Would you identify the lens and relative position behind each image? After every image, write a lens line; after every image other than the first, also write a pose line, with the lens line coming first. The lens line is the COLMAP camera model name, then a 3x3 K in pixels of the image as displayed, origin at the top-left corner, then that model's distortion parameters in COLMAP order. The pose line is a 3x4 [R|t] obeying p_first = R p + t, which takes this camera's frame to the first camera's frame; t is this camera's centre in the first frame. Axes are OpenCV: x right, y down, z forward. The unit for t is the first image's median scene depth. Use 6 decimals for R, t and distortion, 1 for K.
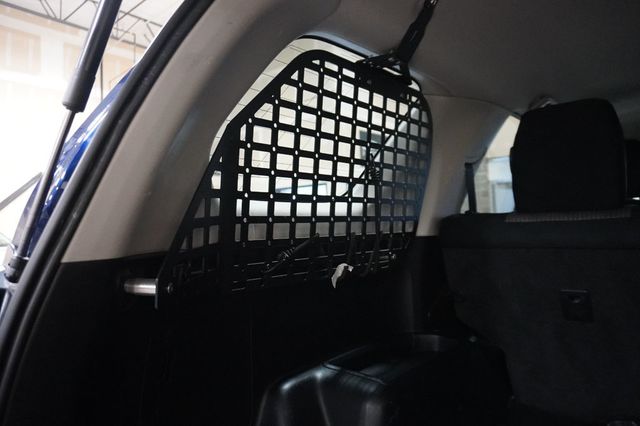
lens RADIAL K [[438.3, 0, 320.0], [0, 438.3, 213.0], [0, 0, 1]] dist [-0.003138, -0.000445]
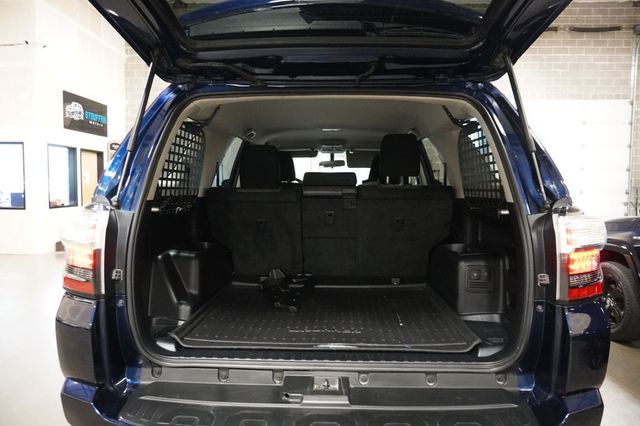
lens RADIAL K [[438.3, 0, 320.0], [0, 438.3, 213.0], [0, 0, 1]] dist [-0.003138, -0.000445]
pose [[0.772718, -0.001662, 0.634748, -0.708879], [-0.046515, 0.997160, 0.059236, -0.025859], [-0.633043, -0.075298, 0.770446, -1.076478]]
